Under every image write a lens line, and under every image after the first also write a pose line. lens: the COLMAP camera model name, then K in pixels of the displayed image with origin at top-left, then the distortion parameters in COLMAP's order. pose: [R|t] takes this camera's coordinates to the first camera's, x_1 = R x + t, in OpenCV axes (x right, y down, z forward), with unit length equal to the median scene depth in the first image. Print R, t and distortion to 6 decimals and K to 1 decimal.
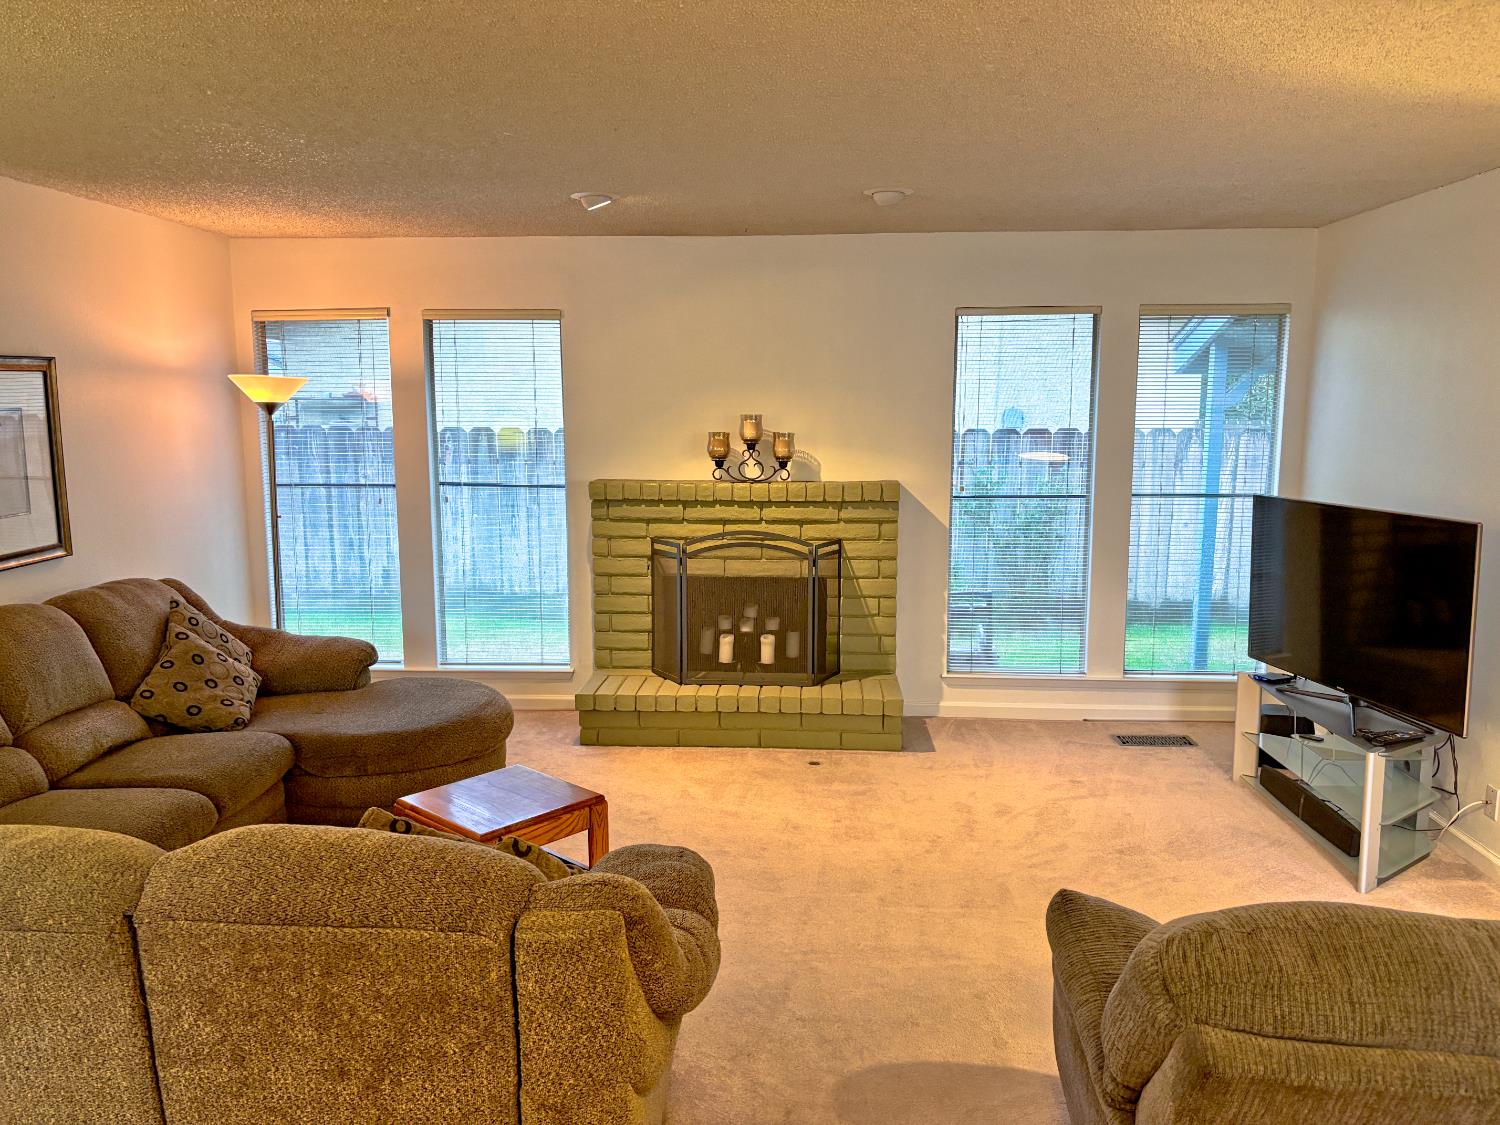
lens RADIAL K [[1134.2, 0, 750.0], [0, 1134.2, 562.5], [0, 0, 1]] dist [0.056888, -0.050747]
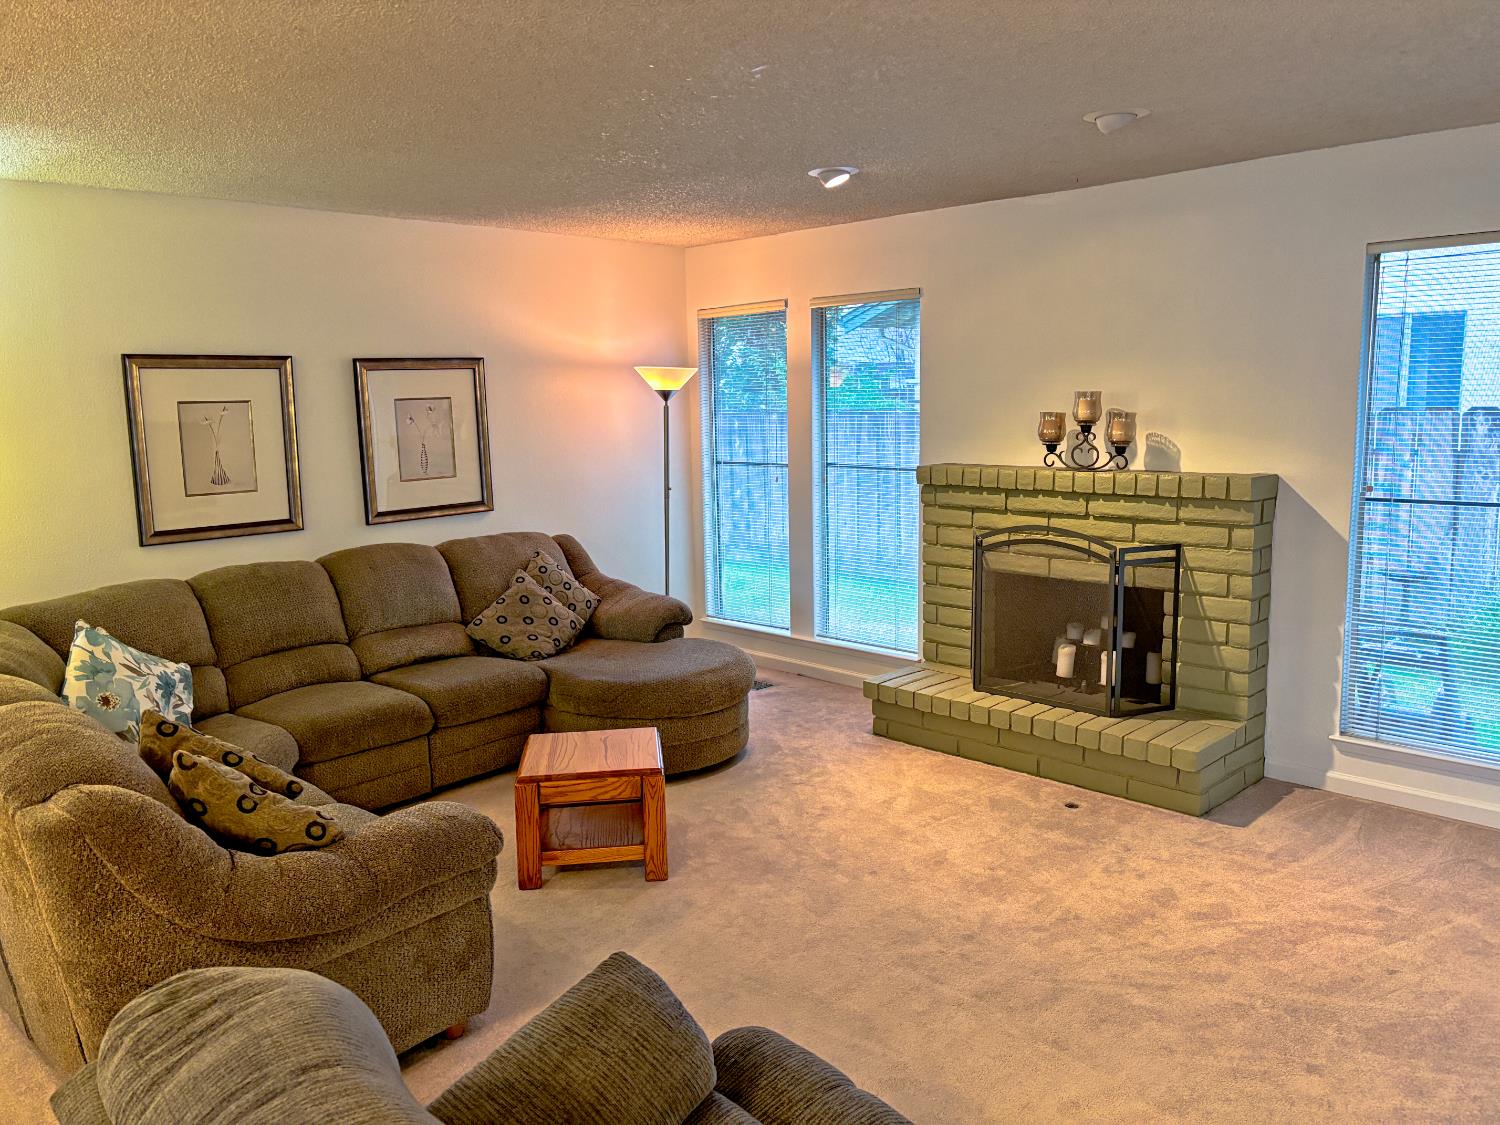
lens RADIAL K [[1133.2, 0, 711.6], [0, 1133.2, 559.1], [0, 0, 1]] dist [0.088293, -0.176549]
pose [[0.743685, 0.081732, -0.663515, 0.373291], [-0.073173, 0.996487, 0.040734, -0.018723], [0.664513, 0.018258, 0.747054, 0.171853]]
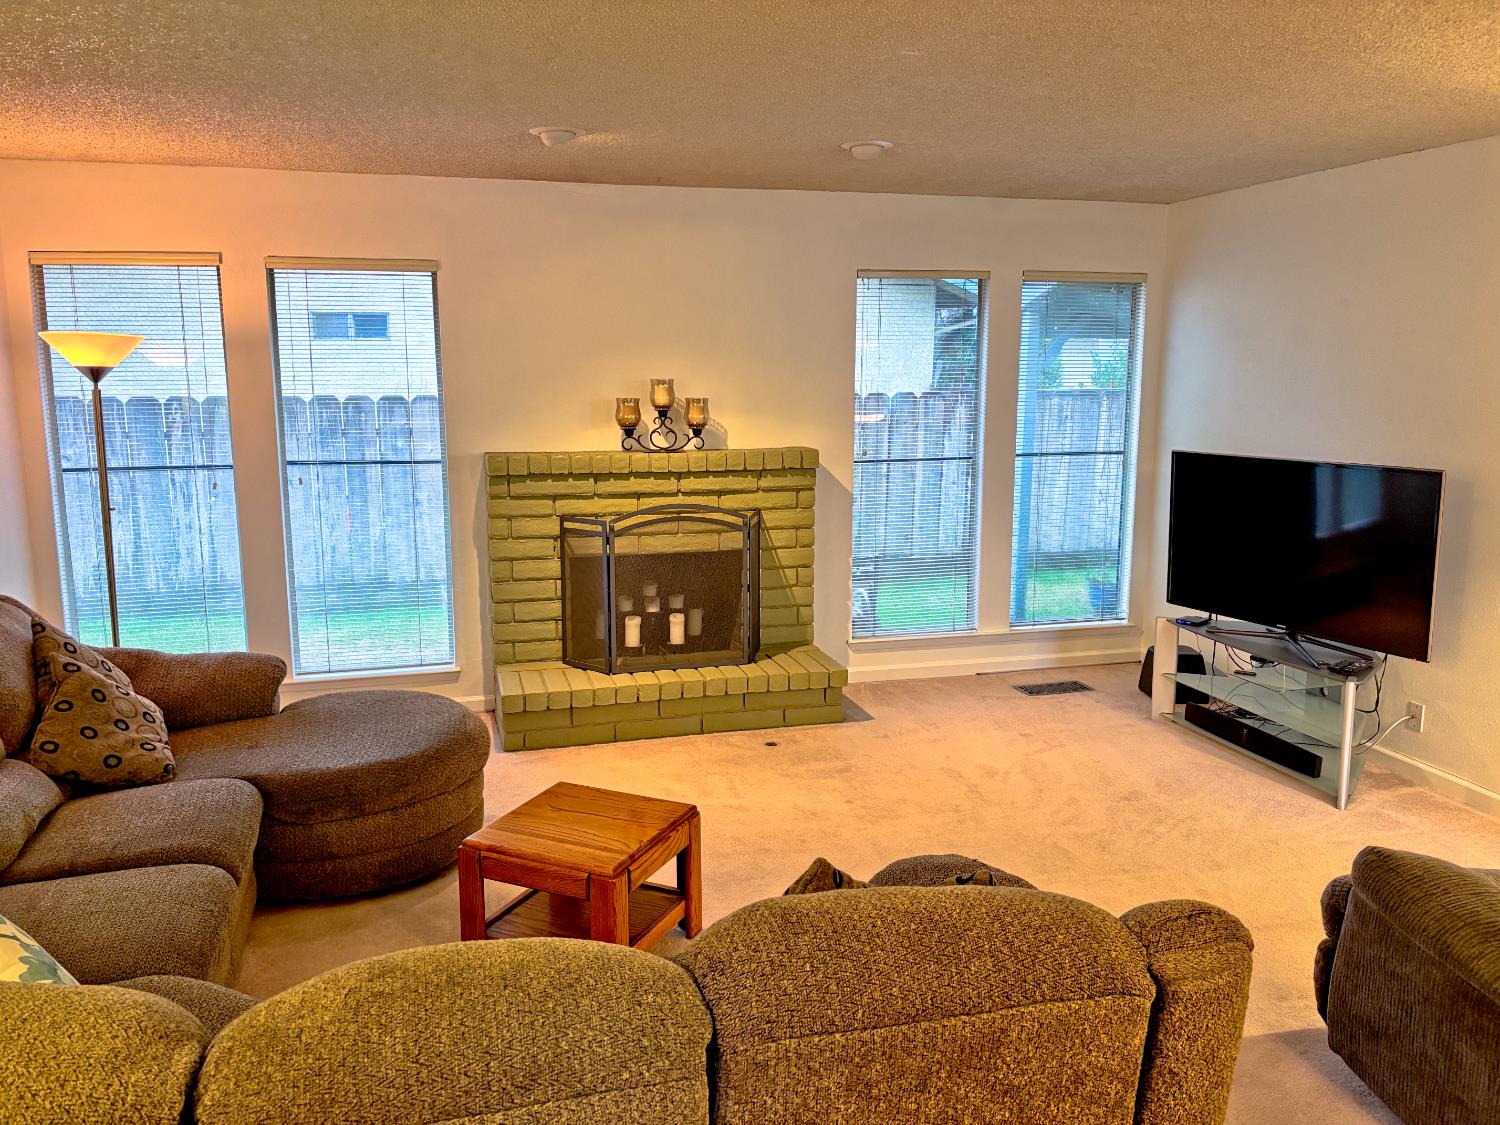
lens RADIAL K [[1137.6, 0, 732.8], [0, 1137.6, 548.4], [0, 0, 1]] dist [0.037207, -0.004862]
pose [[0.949158, -0.051900, 0.310493, -0.242286], [0.046621, 0.998615, 0.024403, -0.011755], [-0.311329, -0.008687, 0.950262, 0.092956]]
